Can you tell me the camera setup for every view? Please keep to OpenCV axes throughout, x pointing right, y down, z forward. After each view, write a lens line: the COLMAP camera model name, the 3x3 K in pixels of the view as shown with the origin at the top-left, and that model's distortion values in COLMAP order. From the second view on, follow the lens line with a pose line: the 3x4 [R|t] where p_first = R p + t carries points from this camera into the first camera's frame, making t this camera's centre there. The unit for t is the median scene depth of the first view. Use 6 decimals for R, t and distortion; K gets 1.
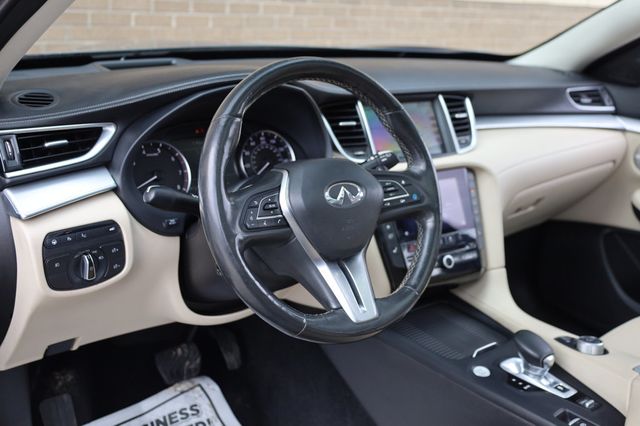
lens RADIAL K [[674.2, 0, 325.0], [0, 674.2, 212.9], [0, 0, 1]] dist [0.035844, 0.000000]
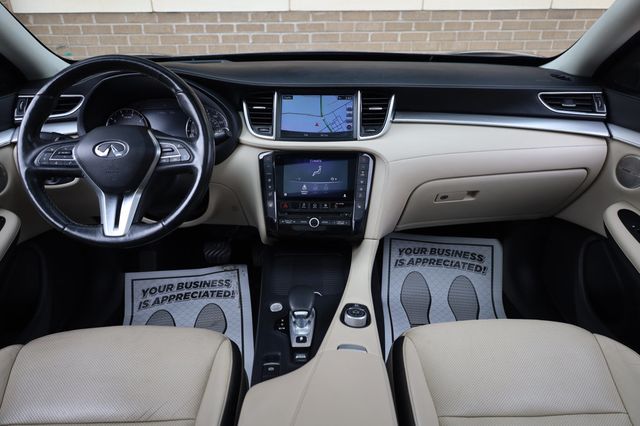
lens RADIAL K [[443.8, 0, 321.3], [0, 443.8, 212.1], [0, 0, 1]] dist [0.007559, 0.010836]
pose [[0.804194, 0.195028, -0.561459, 0.611766], [-0.142502, 0.980348, 0.136422, -0.058469], [0.577031, -0.029701, 0.816182, 0.294431]]
